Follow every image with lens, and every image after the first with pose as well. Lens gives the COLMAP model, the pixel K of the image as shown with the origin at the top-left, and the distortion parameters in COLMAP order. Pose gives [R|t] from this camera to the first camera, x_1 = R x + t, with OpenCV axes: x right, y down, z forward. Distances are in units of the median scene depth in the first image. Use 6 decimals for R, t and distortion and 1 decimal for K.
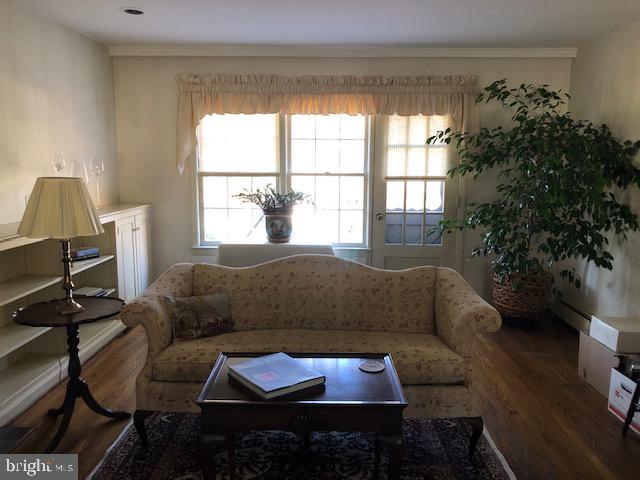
lens RADIAL K [[523.7, 0, 320.0], [0, 523.7, 240.0], [0, 0, 1]] dist [0.028328, -0.005420]
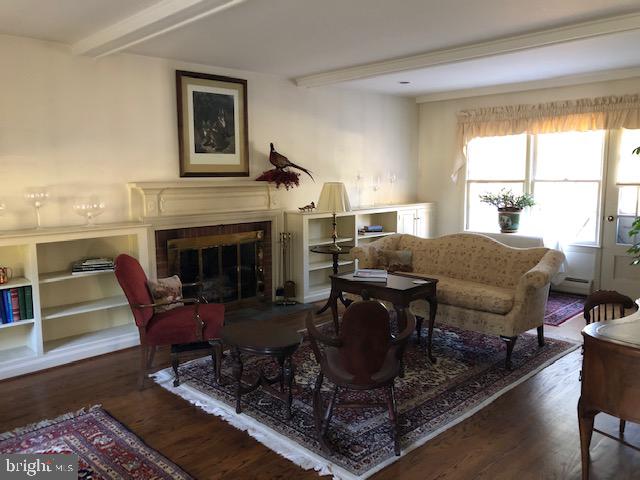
lens RADIAL K [[523.7, 0, 320.0], [0, 523.7, 240.0], [0, 0, 1]] dist [0.028328, -0.005420]
pose [[0.718185, 0.077615, -0.691510, 0.473904], [-0.088583, 0.995872, 0.019776, 0.035560], [0.690191, 0.047053, 0.722096, -0.258738]]
